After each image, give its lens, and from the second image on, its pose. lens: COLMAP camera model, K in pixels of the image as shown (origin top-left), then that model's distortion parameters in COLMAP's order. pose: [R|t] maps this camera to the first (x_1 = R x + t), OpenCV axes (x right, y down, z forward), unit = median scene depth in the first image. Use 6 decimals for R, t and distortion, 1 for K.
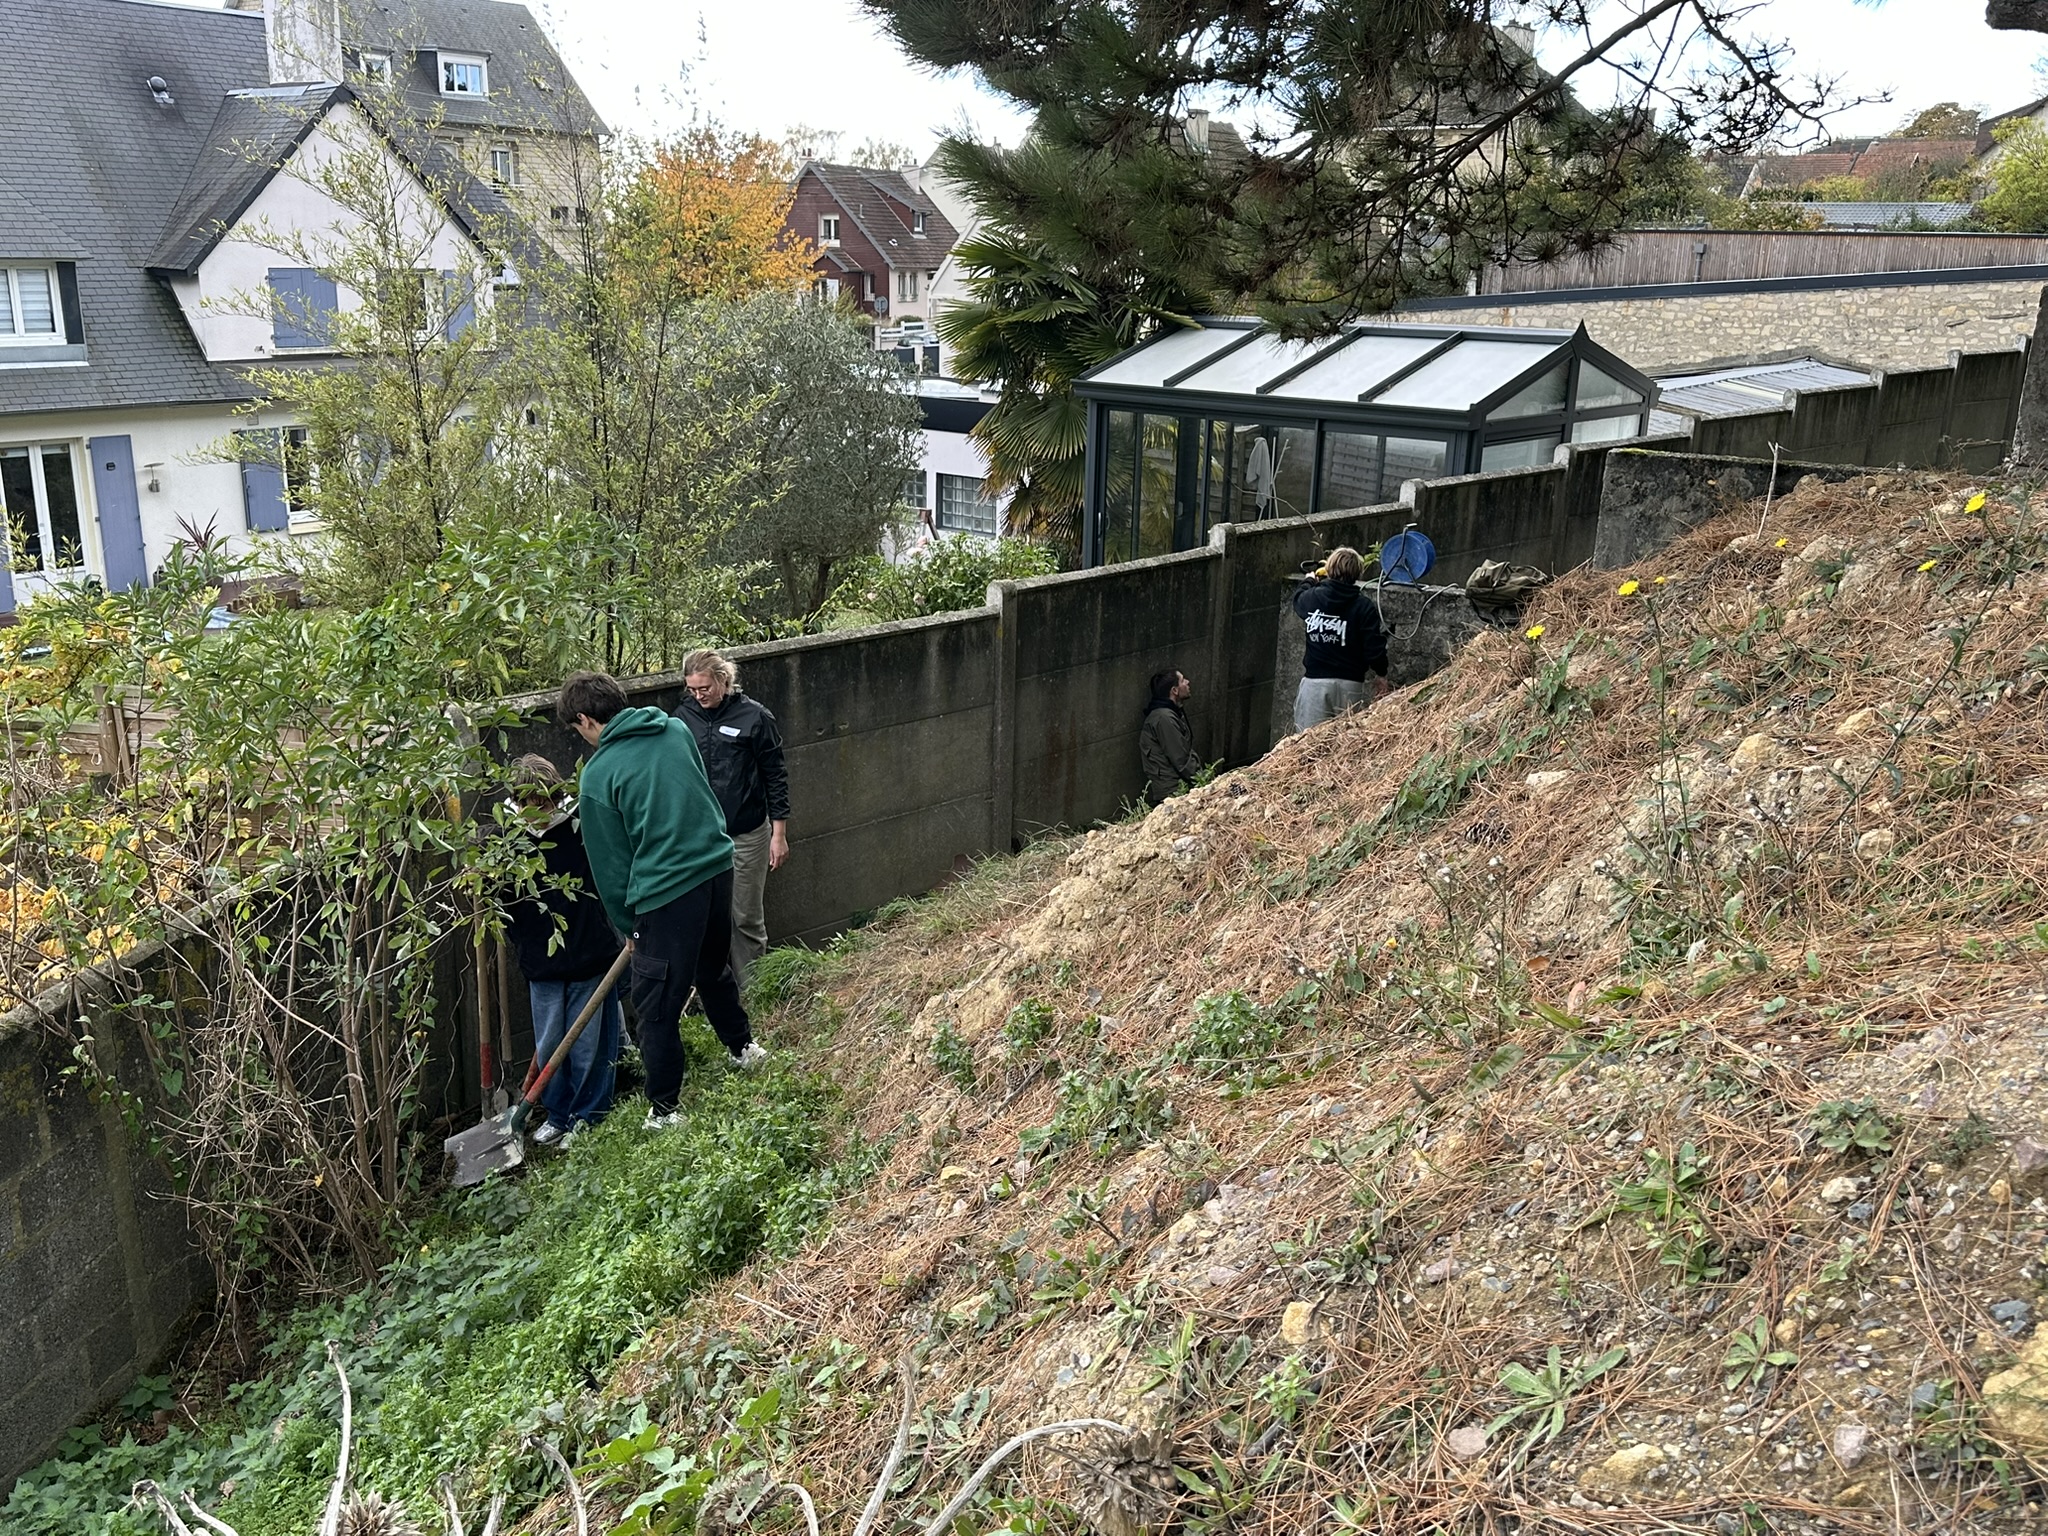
lens RADIAL K [[1824.6, 0, 978.9], [0, 1824.6, 735.5], [0, 0, 1]] dist [0.133300, -0.263131]
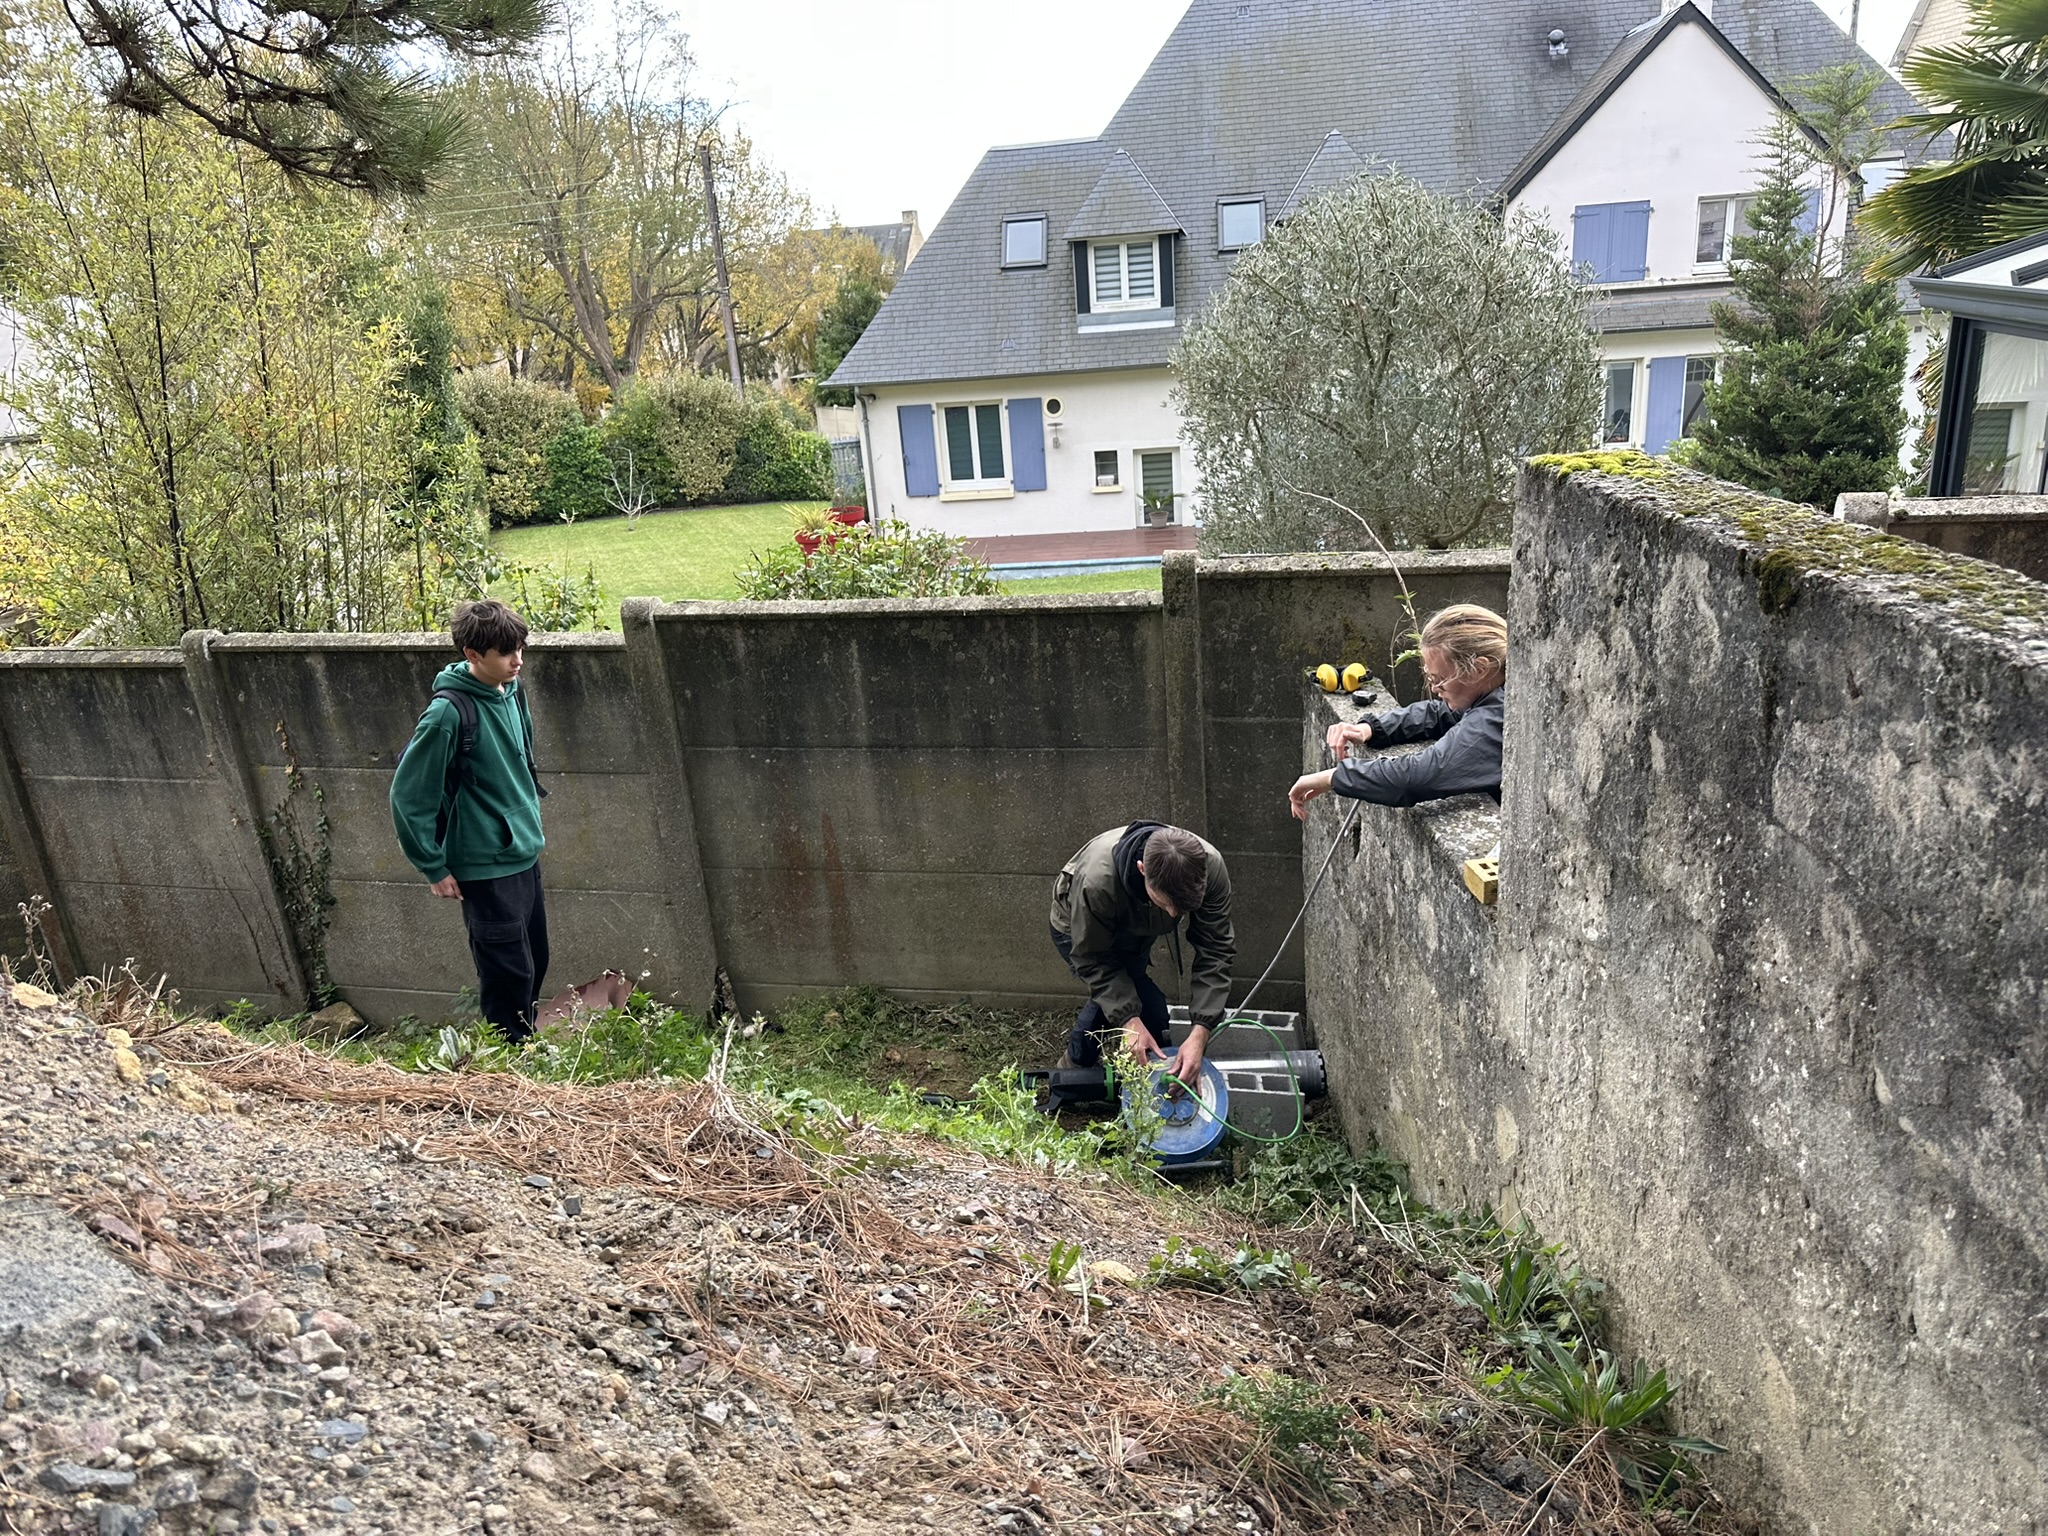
lens RADIAL K [[1418.0, 0, 1029.5], [0, 1418.0, 776.5], [0, 0, 1]] dist [0.125235, -0.188099]
pose [[0.530326, 0.237011, -0.813990, 0.467422], [-0.143421, 0.971370, 0.189395, -0.124665], [0.835574, 0.016302, 0.549135, 0.739177]]
